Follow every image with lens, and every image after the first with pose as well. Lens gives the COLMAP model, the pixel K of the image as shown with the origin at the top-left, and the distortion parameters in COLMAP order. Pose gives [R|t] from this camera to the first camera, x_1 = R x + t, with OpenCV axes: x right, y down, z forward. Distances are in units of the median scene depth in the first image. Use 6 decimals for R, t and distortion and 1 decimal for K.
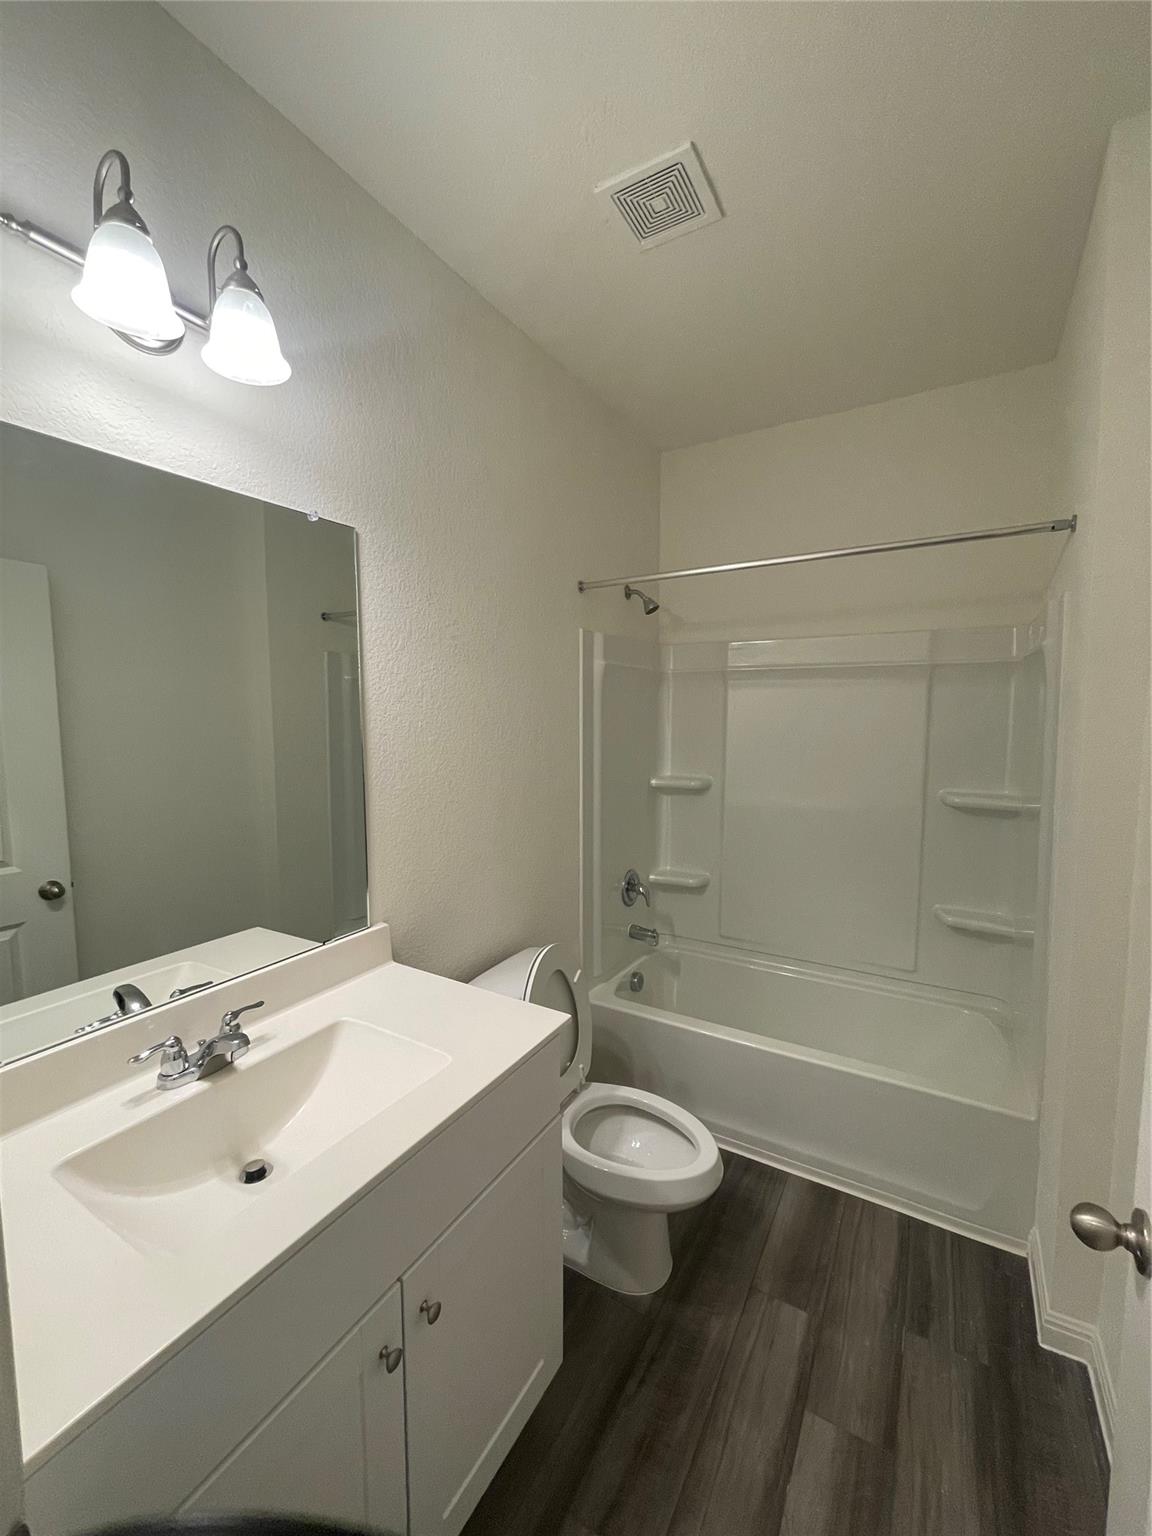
lens RADIAL K [[626.5, 0, 575.9], [0, 626.5, 767.2], [0, 0, 1]] dist [0.001519, -0.001872]
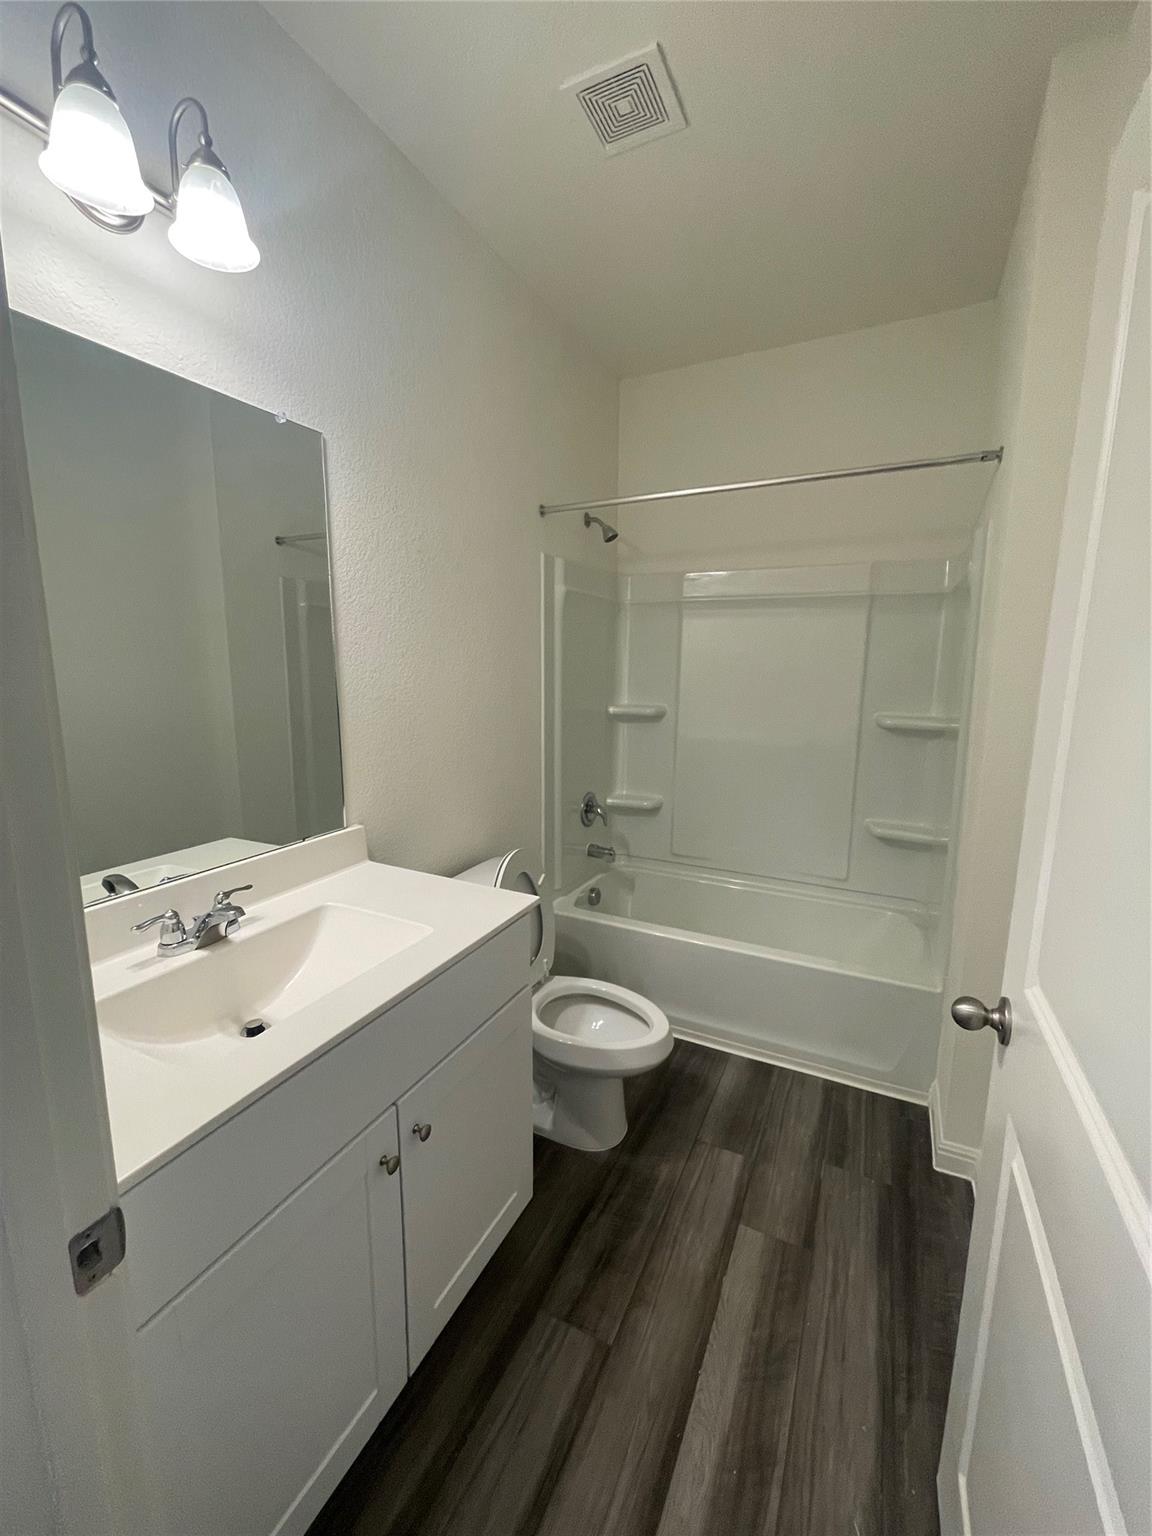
lens RADIAL K [[626.5, 0, 575.9], [0, 626.5, 769.9], [0, 0, 1]] dist [0.001519, -0.001872]
pose [[0.997291, -0.003834, 0.073461, -0.020252], [-0.002004, 0.996855, 0.079228, 0.073292], [-0.073534, -0.079160, 0.994146, -0.068889]]
